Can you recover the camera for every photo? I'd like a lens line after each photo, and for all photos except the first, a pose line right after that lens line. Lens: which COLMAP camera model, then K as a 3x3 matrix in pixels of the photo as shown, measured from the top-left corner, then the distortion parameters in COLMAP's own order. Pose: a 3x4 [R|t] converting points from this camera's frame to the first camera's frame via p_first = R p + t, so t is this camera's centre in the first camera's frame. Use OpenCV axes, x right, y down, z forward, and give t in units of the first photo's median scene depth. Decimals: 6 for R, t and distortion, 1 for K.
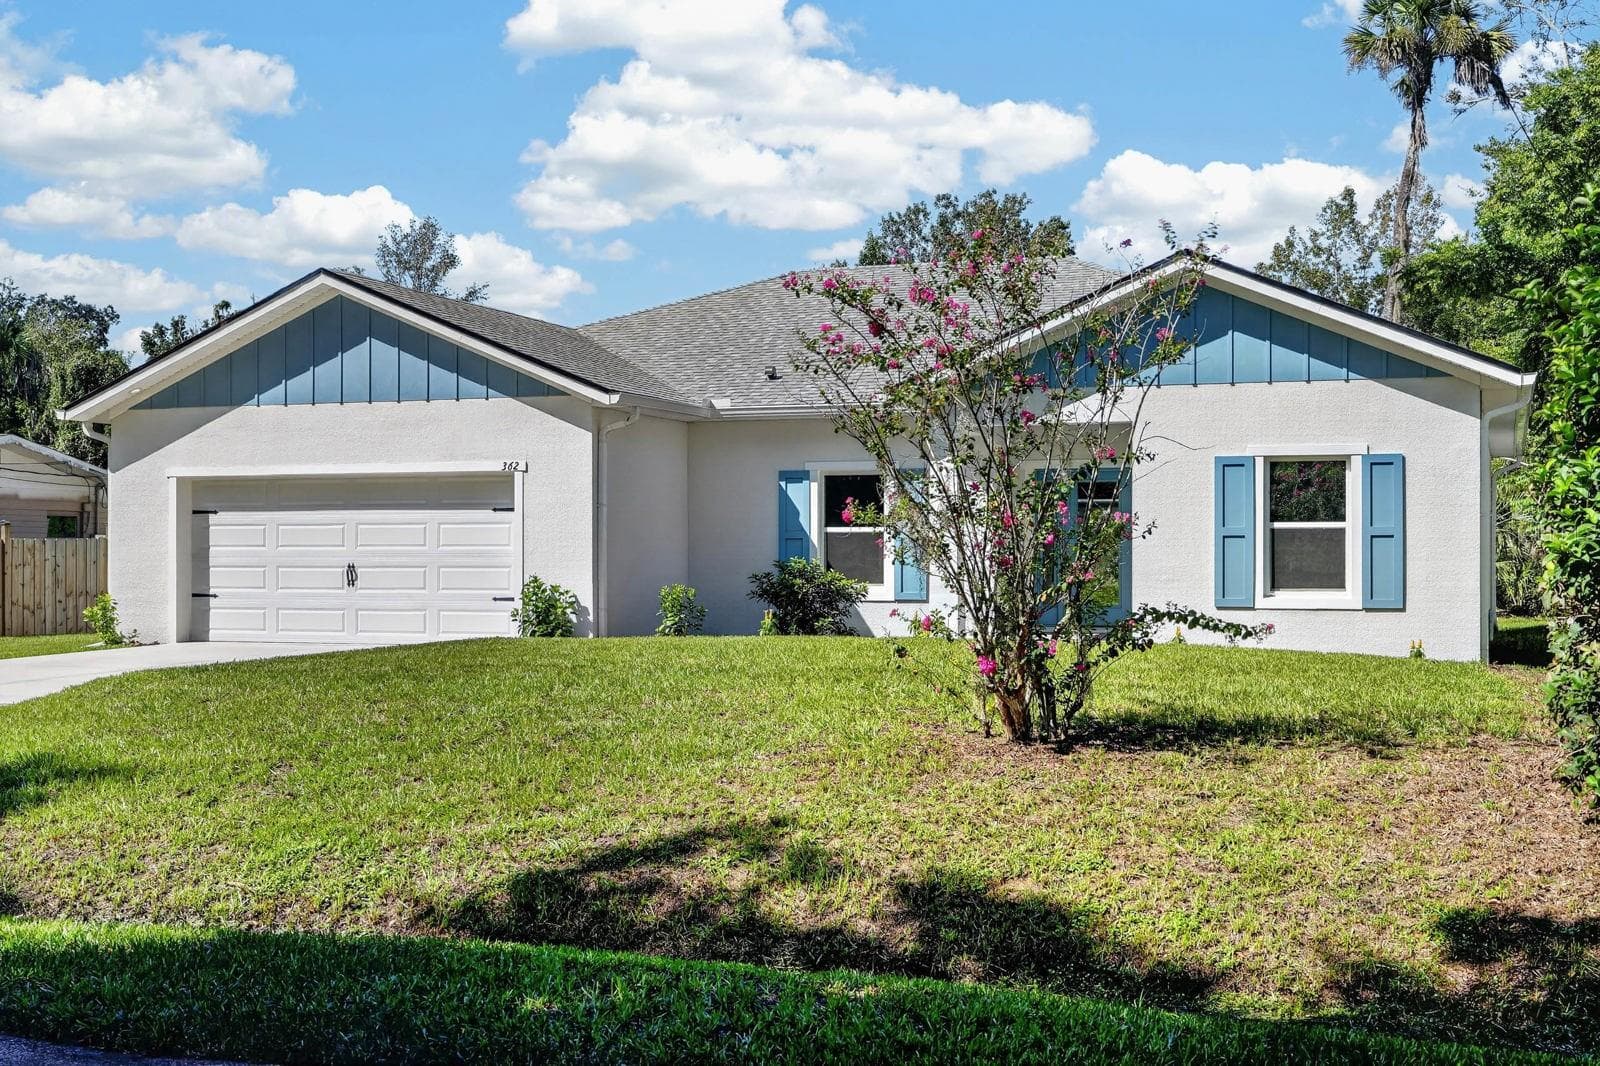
lens RADIAL K [[1893.7, 0, 800.0], [0, 1893.7, 533.0], [0, 0, 1]] dist [0.020090, 0.013539]
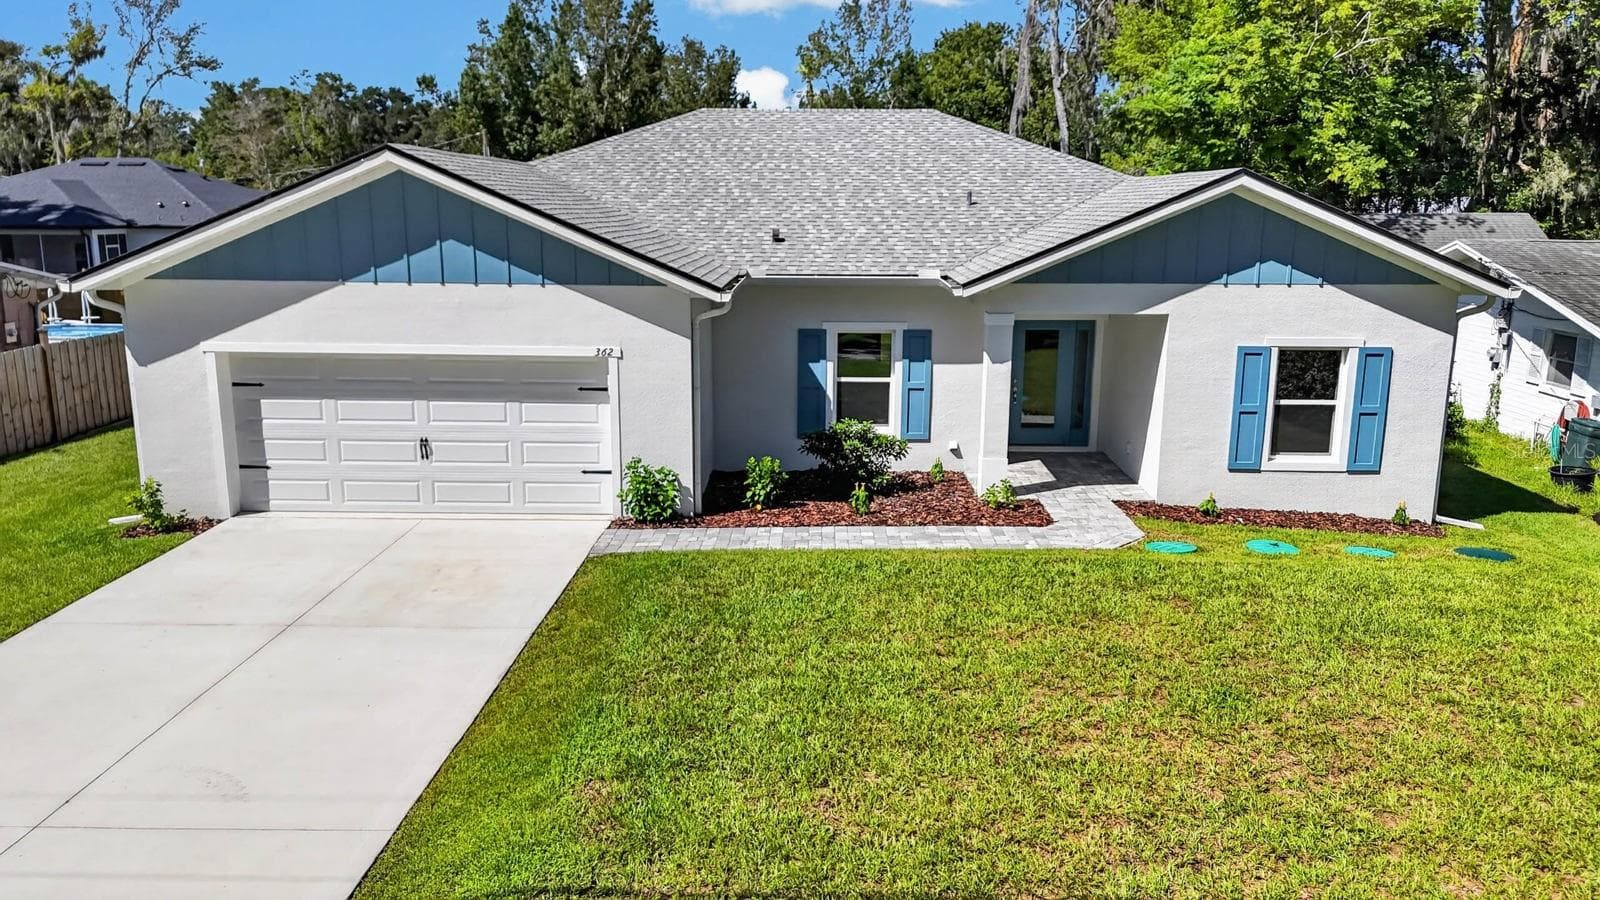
lens RADIAL K [[1162.2, 0, 807.5], [0, 1162.2, 445.4], [0, 0, 1]] dist [0.086548, -0.085477]
pose [[0.945330, -0.057836, 0.320947, -0.288499], [-0.011968, 0.977333, 0.211371, -0.137380], [-0.325896, -0.203656, 0.923209, 0.408620]]
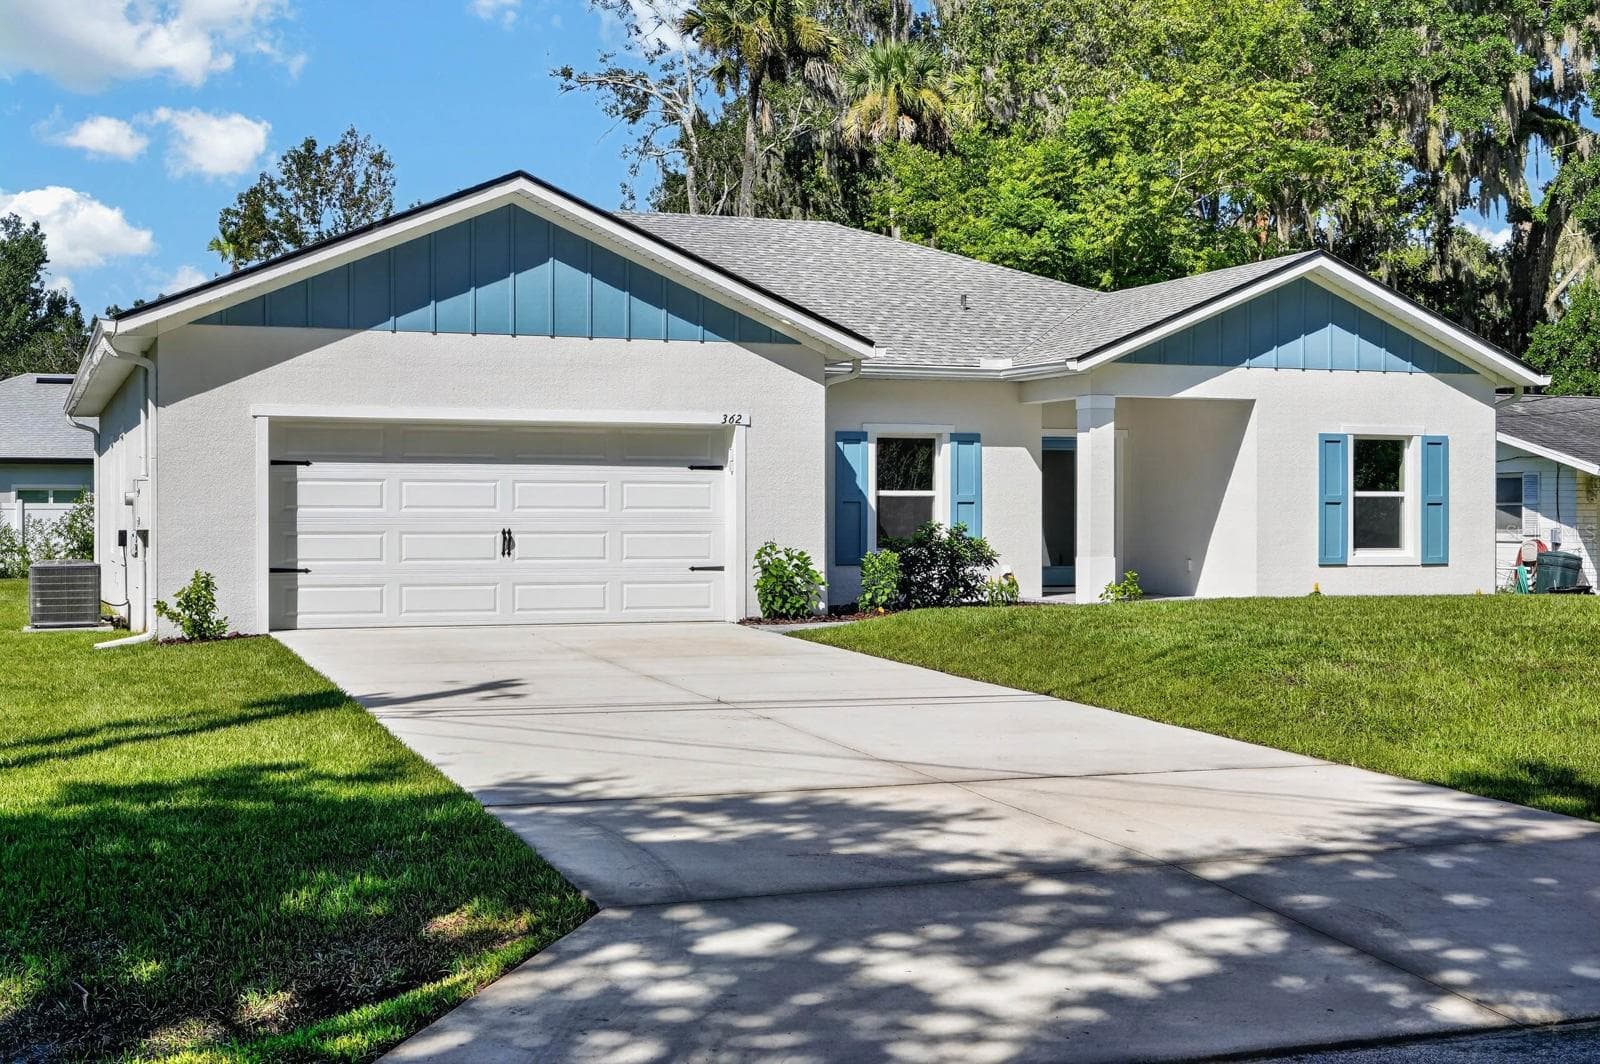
lens RADIAL K [[2002.2, 0, 800.0], [0, 2002.2, 532.0], [0, 0, 1]] dist [-0.005489, 0.029591]
pose [[0.757986, -0.003099, 0.652264, -0.837370], [-0.007950, 0.999871, 0.013989, 0.004995], [-0.652223, -0.015788, 0.757863, 0.299241]]
